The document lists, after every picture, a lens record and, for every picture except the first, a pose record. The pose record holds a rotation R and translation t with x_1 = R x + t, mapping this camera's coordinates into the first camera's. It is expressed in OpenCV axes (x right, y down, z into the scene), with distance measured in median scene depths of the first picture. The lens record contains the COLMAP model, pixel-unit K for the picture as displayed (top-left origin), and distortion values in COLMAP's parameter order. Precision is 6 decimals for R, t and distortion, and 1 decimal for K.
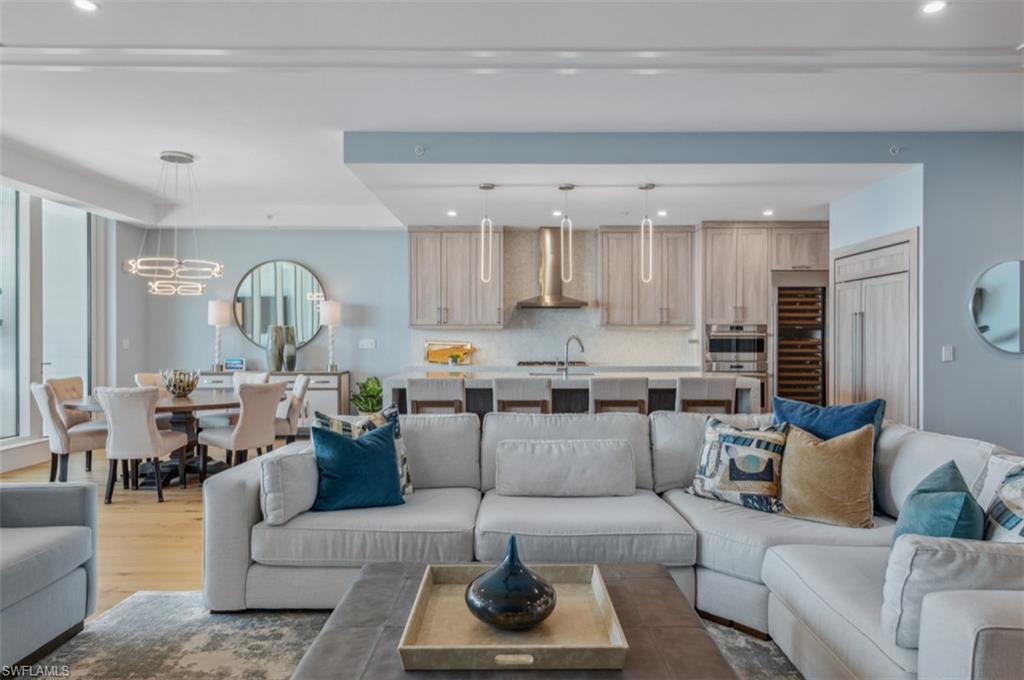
lens RADIAL K [[635.2, 0, 511.6], [0, 635.2, 335.7], [0, 0, 1]] dist [0.038522, 0.003087]
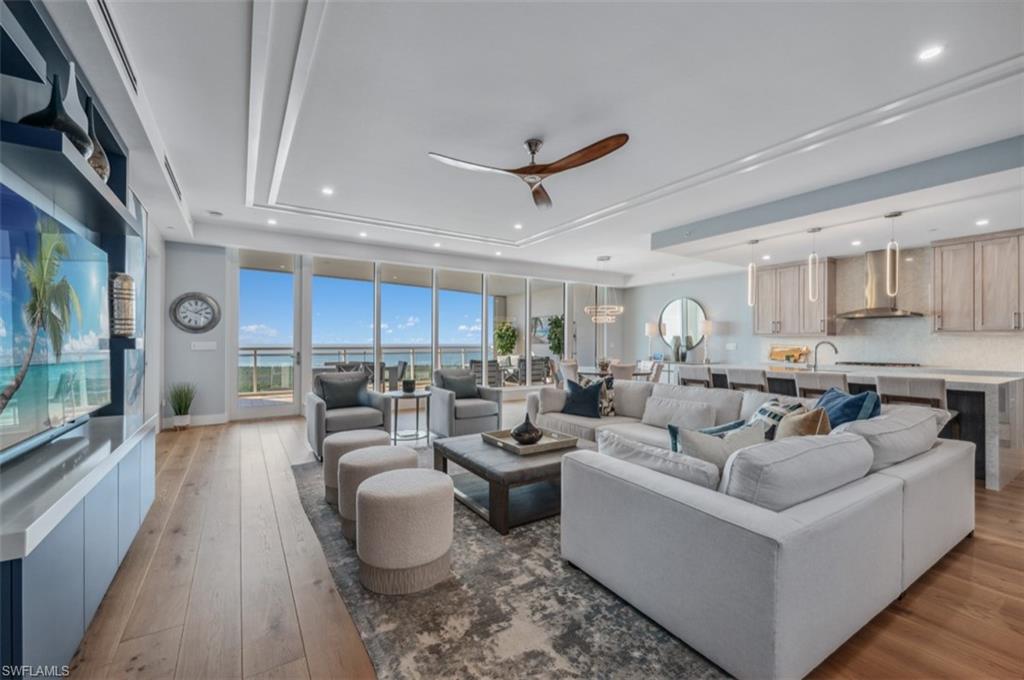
lens RADIAL K [[416.5, 0, 508.0], [0, 416.5, 342.5], [0, 0, 1]] dist [0.002890, -0.001123]
pose [[0.534904, 0.000529, -0.844912, 0.362041], [0.002738, 0.999993, 0.002360, -0.000889], [0.844908, -0.003575, 0.534899, -0.012186]]
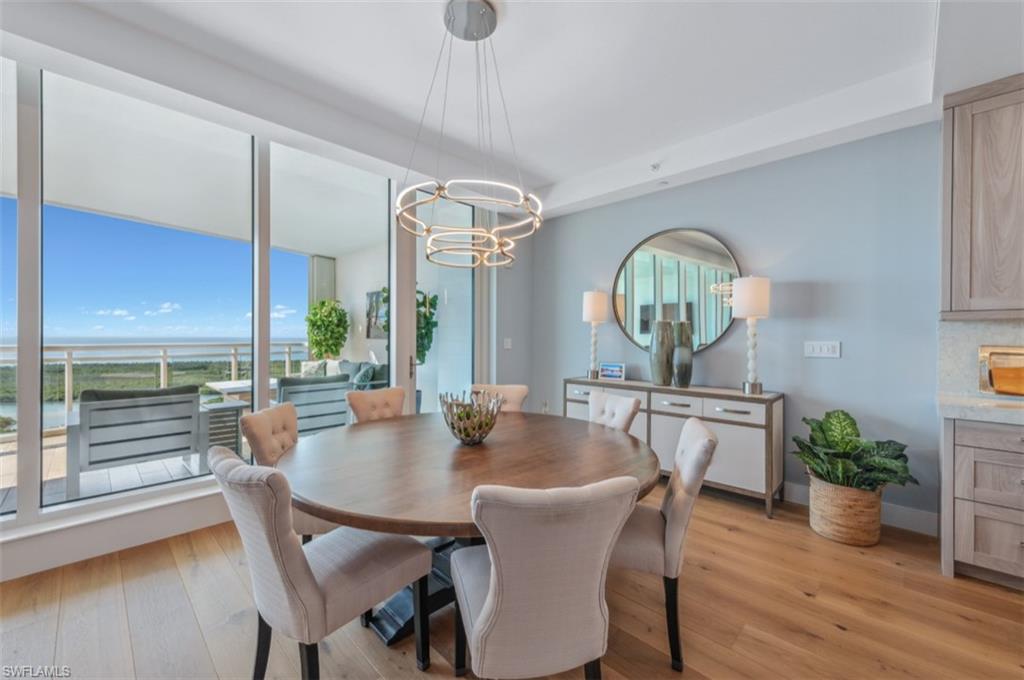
lens RADIAL K [[399.4, 0, 507.1], [0, 399.4, 340.0], [0, 0, 1]] dist [0.014320, -0.003731]
pose [[0.708156, 0.008204, -0.706008, -0.180984], [-0.002804, 0.999957, 0.008807, 0.002471], [0.706051, -0.004257, 0.708149, 0.572167]]
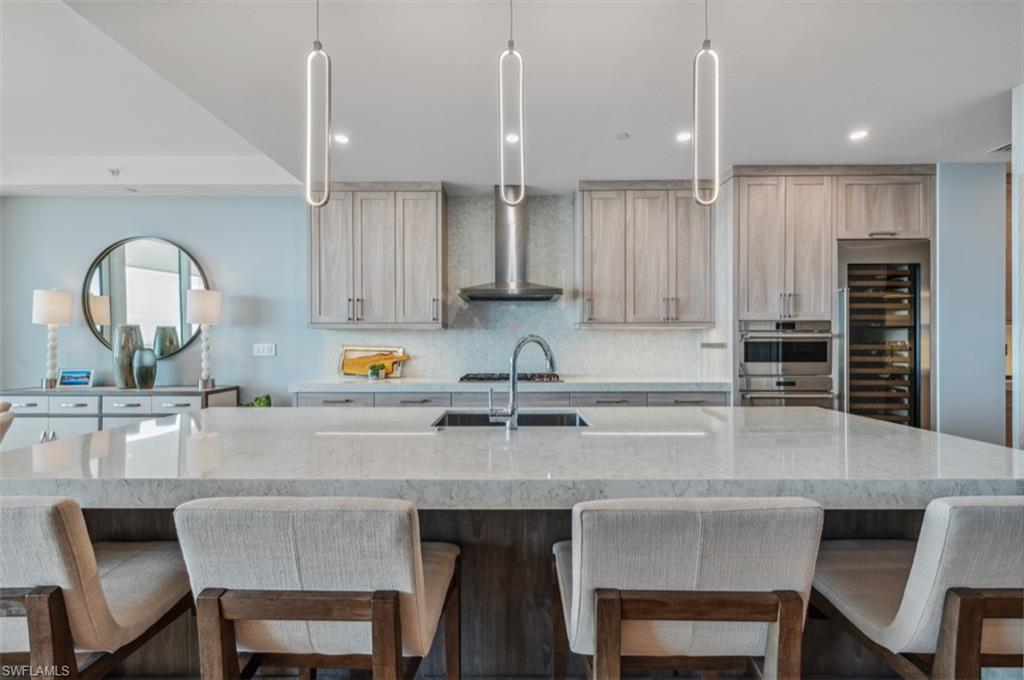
lens RADIAL K [[416.5, 0, 505.4], [0, 416.5, 341.5], [0, 0, 1]] dist [0.002890, -0.001123]
pose [[0.999892, -0.001805, -0.014612, 0.064162], [0.001838, 0.999996, 0.002212, 0.003010], [0.014608, -0.002239, 0.999891, 0.543846]]
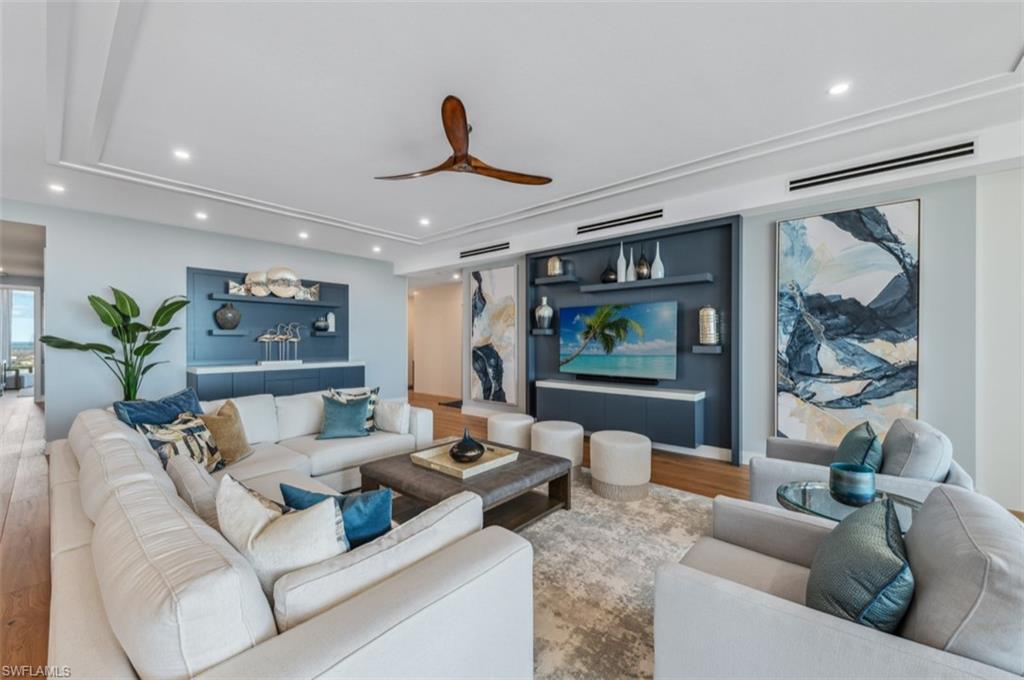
lens RADIAL K [[399.4, 0, 510.0], [0, 399.4, 341.5], [0, 0, 1]] dist [0.014320, -0.003731]
pose [[-0.750966, -0.003301, 0.660333, -0.283117], [-0.003385, 0.999994, 0.001149, -0.008076], [-0.660333, -0.001372, -0.750972, 0.502589]]
